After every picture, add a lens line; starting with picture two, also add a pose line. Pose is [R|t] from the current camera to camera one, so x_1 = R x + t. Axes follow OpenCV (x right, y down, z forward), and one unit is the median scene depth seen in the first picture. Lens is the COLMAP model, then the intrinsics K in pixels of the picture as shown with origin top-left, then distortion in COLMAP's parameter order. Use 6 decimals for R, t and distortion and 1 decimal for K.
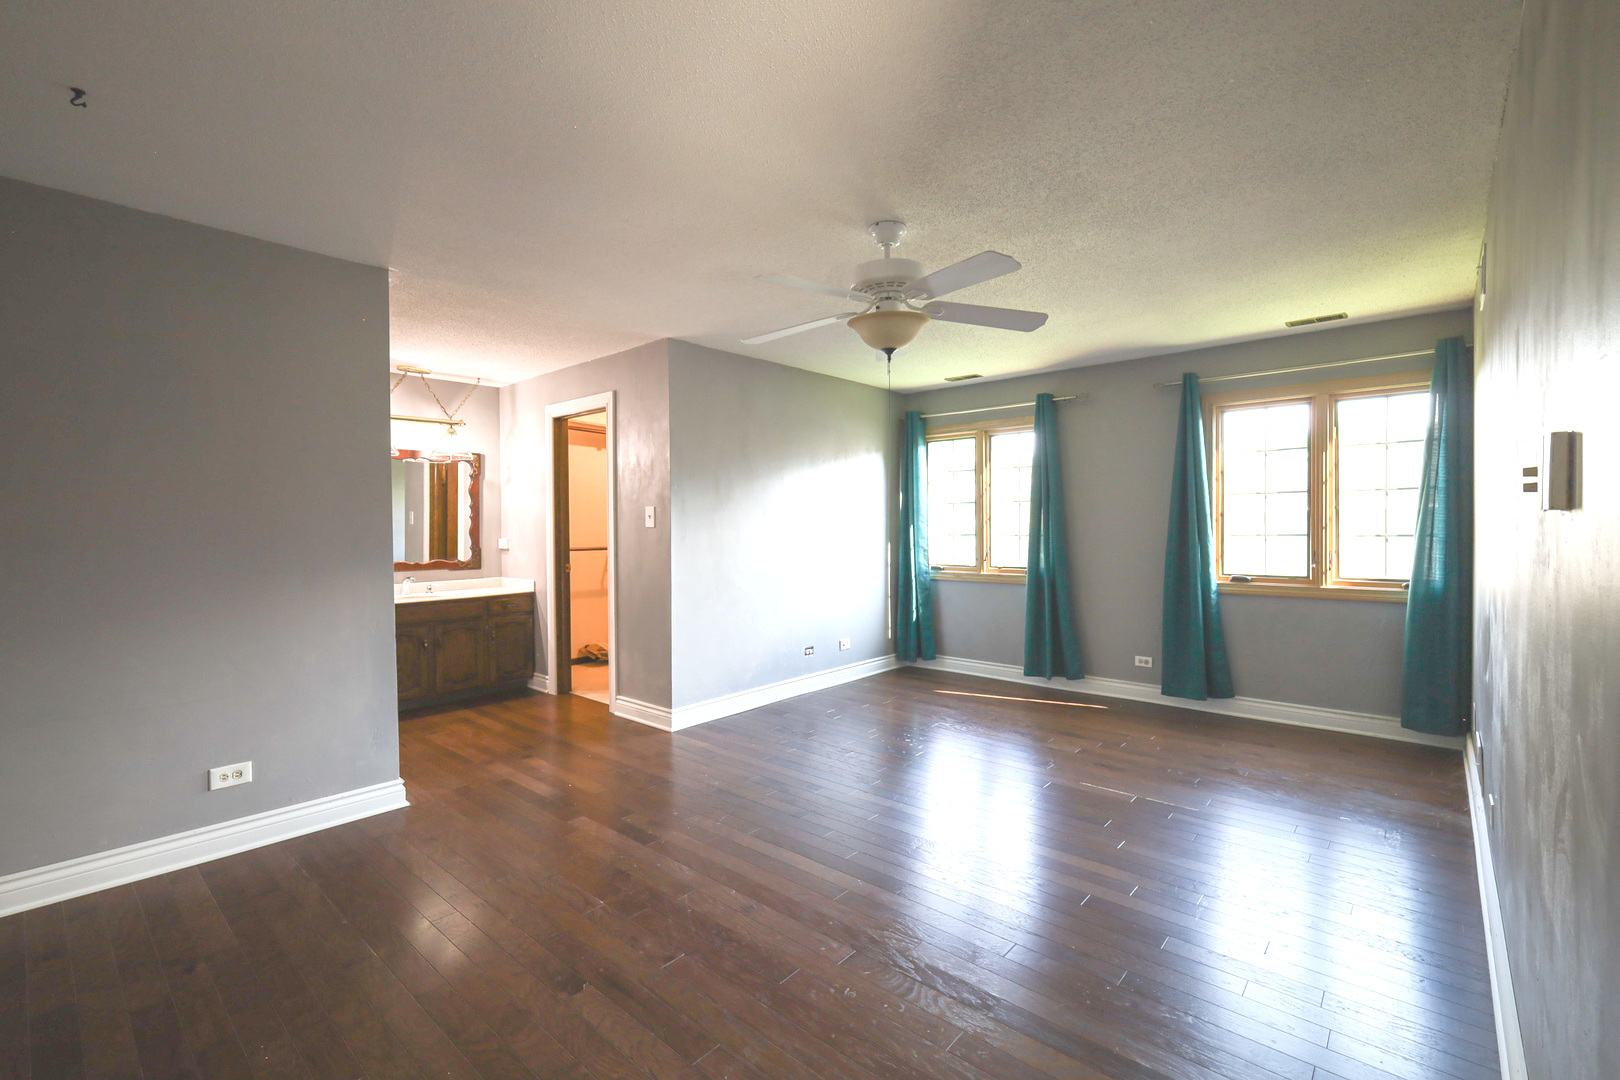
lens RADIAL K [[704.5, 0, 810.8], [0, 704.5, 535.9], [0, 0, 1]] dist [0.001727, 0.000030]
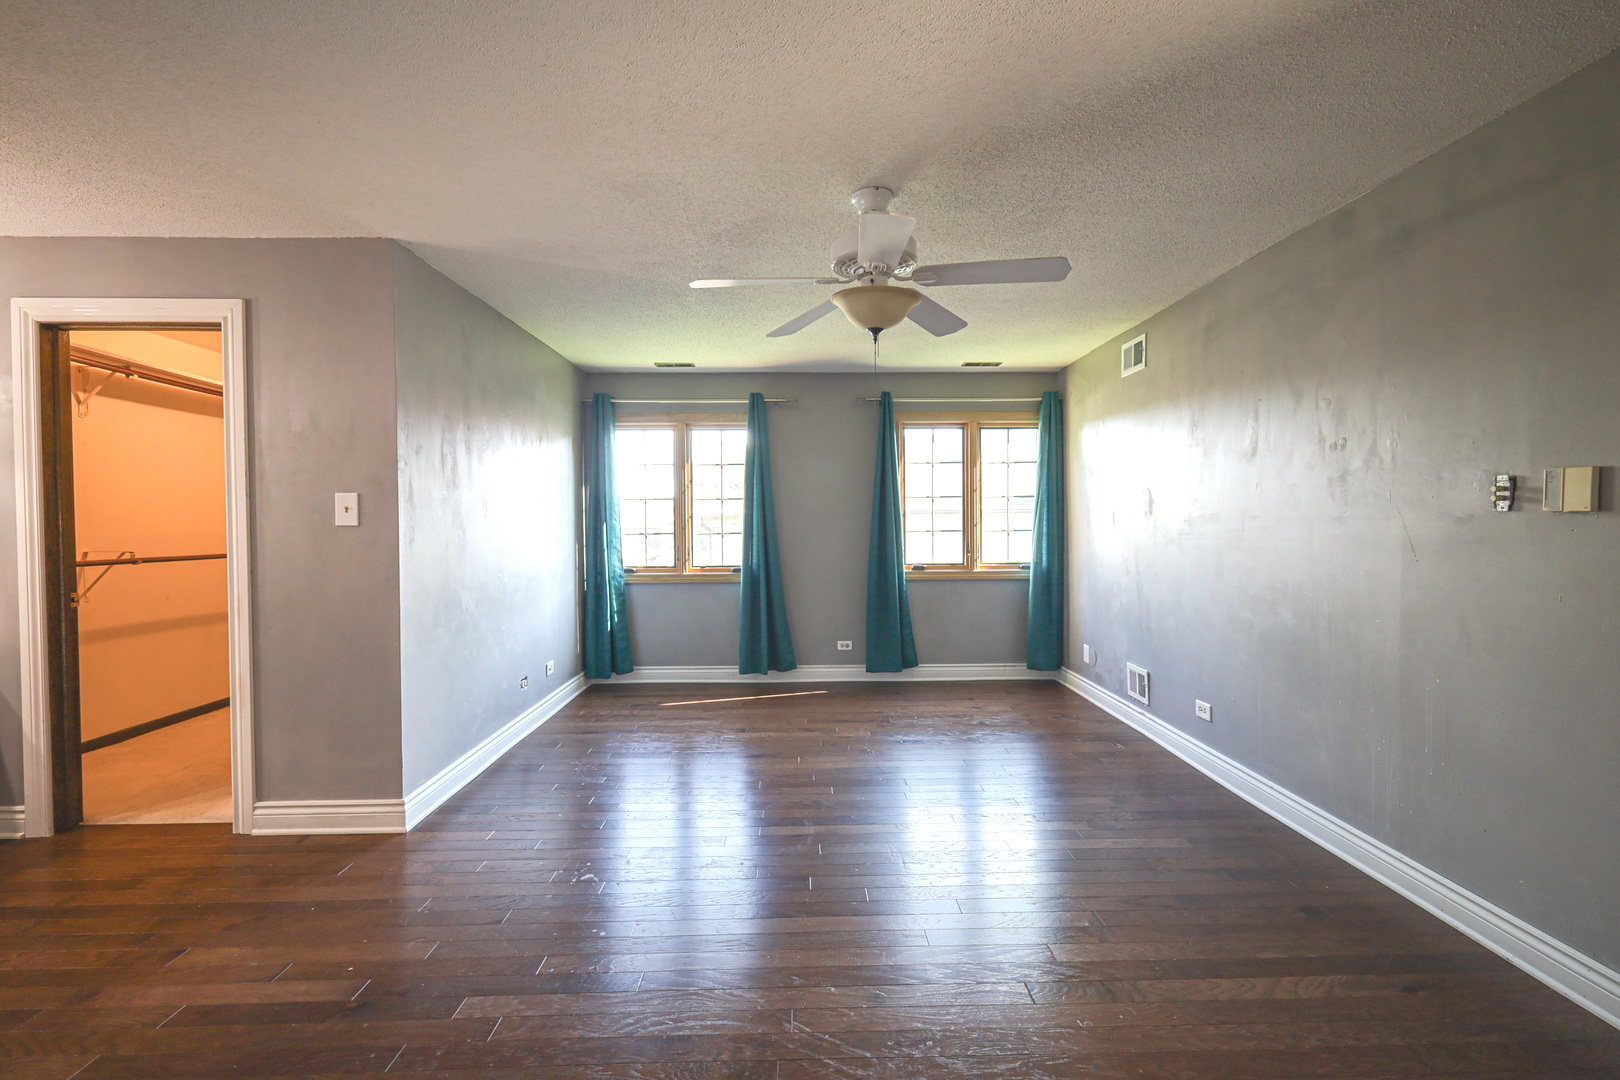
lens RADIAL K [[704.5, 0, 810.7], [0, 704.5, 535.9], [0, 0, 1]] dist [0.001727, 0.000030]
pose [[0.734589, -0.011091, 0.678422, -0.319302], [0.010006, 0.999935, 0.005512, -0.001715], [-0.678439, 0.002739, 0.734652, 0.216953]]
